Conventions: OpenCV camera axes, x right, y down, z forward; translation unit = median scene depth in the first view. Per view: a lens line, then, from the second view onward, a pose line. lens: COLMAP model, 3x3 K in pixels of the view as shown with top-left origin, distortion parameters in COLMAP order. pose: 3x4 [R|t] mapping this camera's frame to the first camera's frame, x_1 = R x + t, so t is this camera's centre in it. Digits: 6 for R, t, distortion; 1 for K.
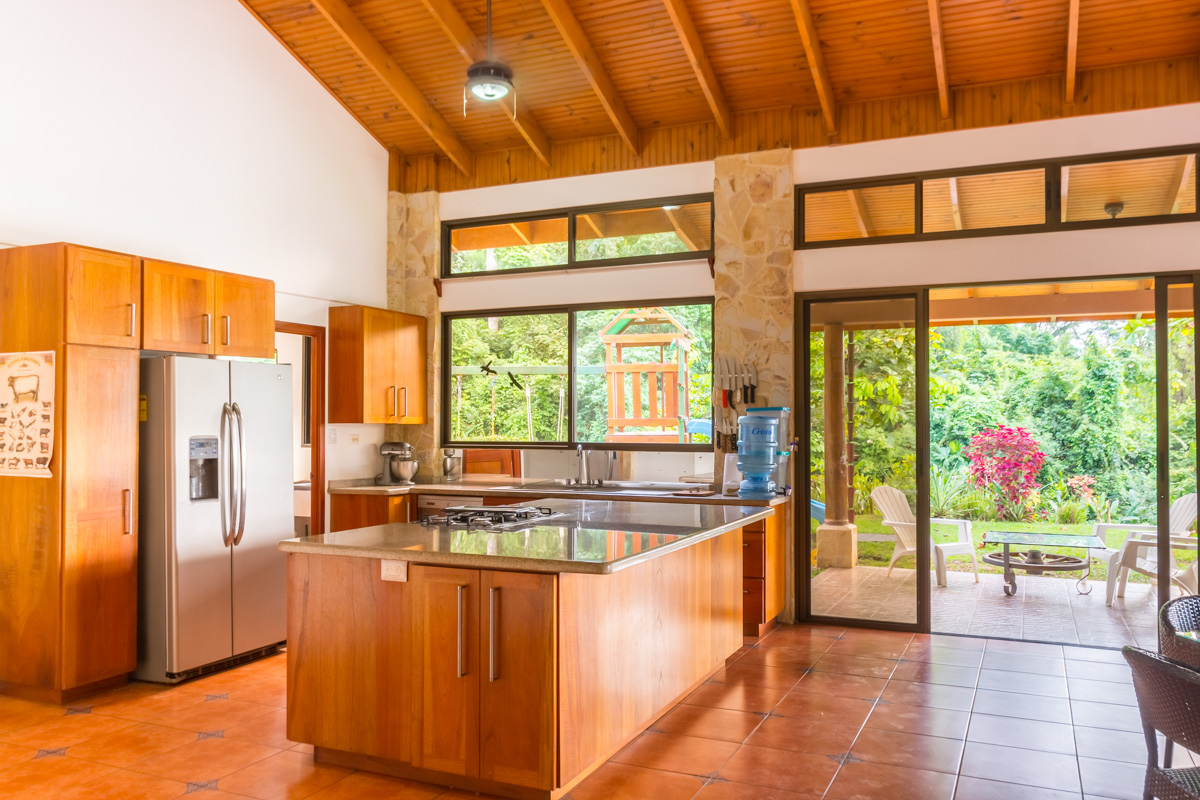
lens RADIAL K [[929.6, 0, 598.5], [0, 929.6, 398.2], [0, 0, 1]] dist [0.003853, 0.003198]
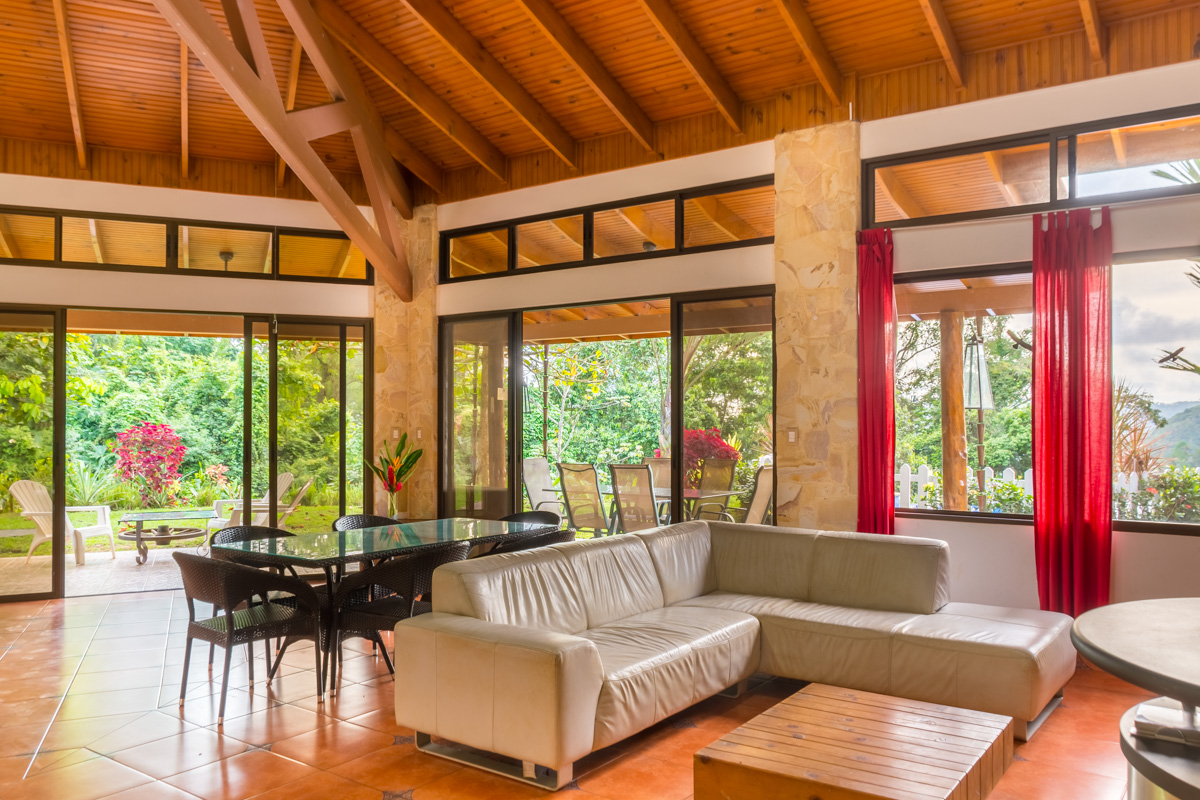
lens RADIAL K [[929.6, 0, 620.9], [0, 929.6, 407.3], [0, 0, 1]] dist [0.003853, 0.003198]
pose [[0.651187, 0.006522, 0.758889, -0.042325], [-0.016438, 0.999850, 0.005513, -0.004669], [-0.758739, -0.016065, 0.651197, -0.154298]]
